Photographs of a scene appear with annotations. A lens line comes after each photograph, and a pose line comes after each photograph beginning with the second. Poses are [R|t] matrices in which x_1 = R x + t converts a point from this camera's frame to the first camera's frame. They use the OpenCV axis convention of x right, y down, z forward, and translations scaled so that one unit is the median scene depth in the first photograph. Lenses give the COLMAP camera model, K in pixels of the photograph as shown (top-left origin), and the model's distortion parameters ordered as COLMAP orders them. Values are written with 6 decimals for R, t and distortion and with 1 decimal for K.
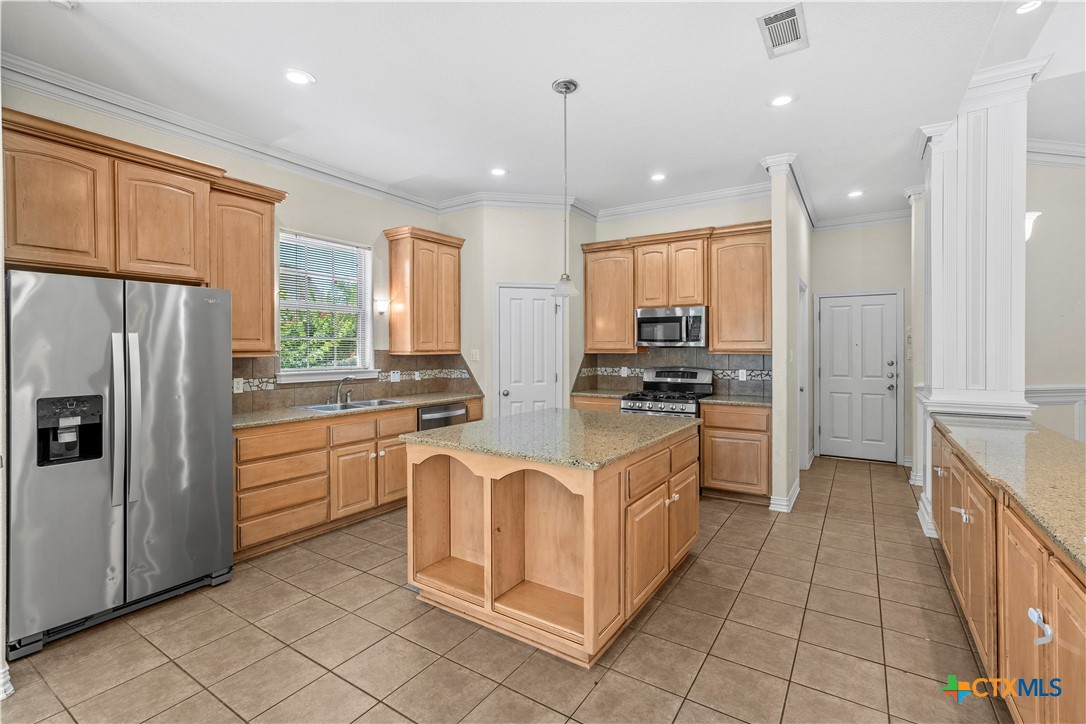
lens RADIAL K [[483.3, 0, 547.6], [0, 483.3, 351.3], [0, 0, 1]] dist [-0.018214, 0.000203]
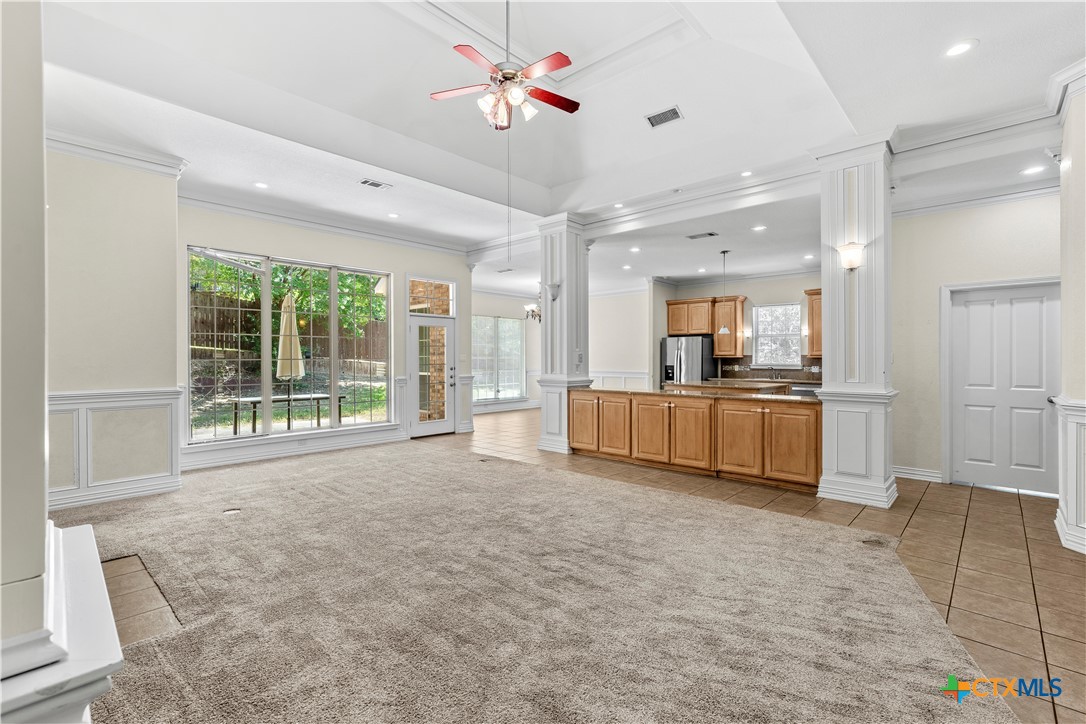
lens RADIAL K [[497.0, 0, 549.0], [0, 497.0, 358.8], [0, 0, 1]] dist [-0.016879, 0.000343]
pose [[-0.165060, 0.003947, -0.986276, 1.736281], [-0.006345, 0.999967, 0.005064, 0.008960], [0.986263, 0.007094, -0.165029, 0.310365]]
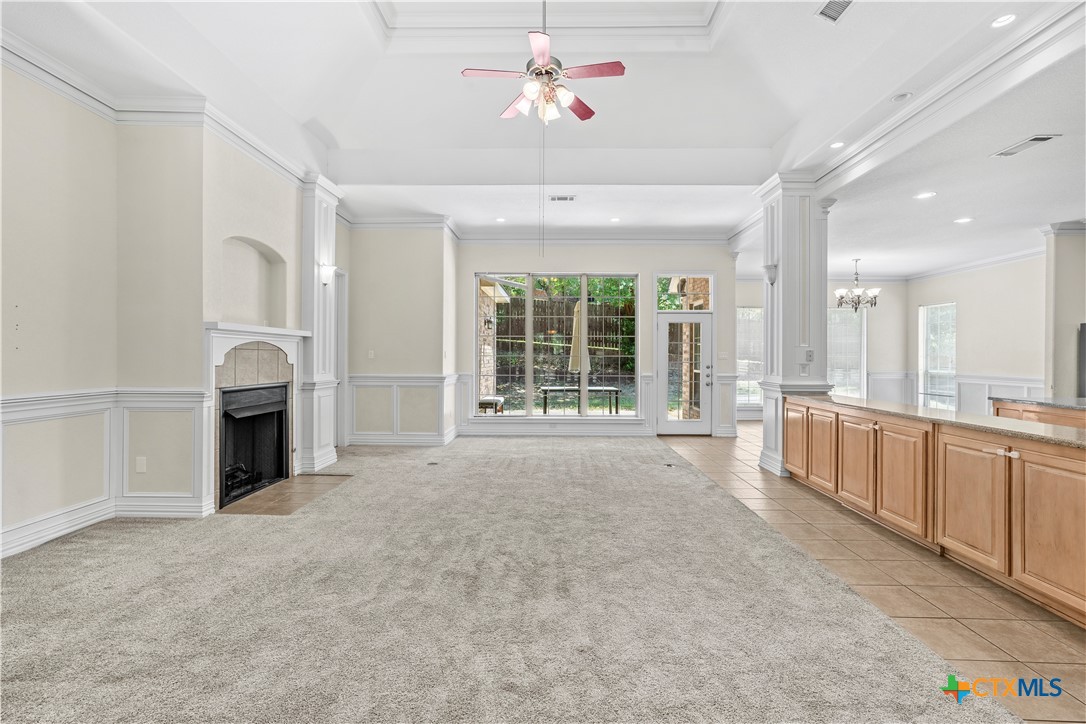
lens RADIAL K [[486.2, 0, 544.5], [0, 486.2, 359.7], [0, 0, 1]] dist [-0.034024, 0.024807]
pose [[-0.849727, 0.002381, -0.527217, 1.360977], [-0.007128, 0.999847, 0.016004, 0.008934], [0.527174, 0.017357, -0.849580, 0.776256]]
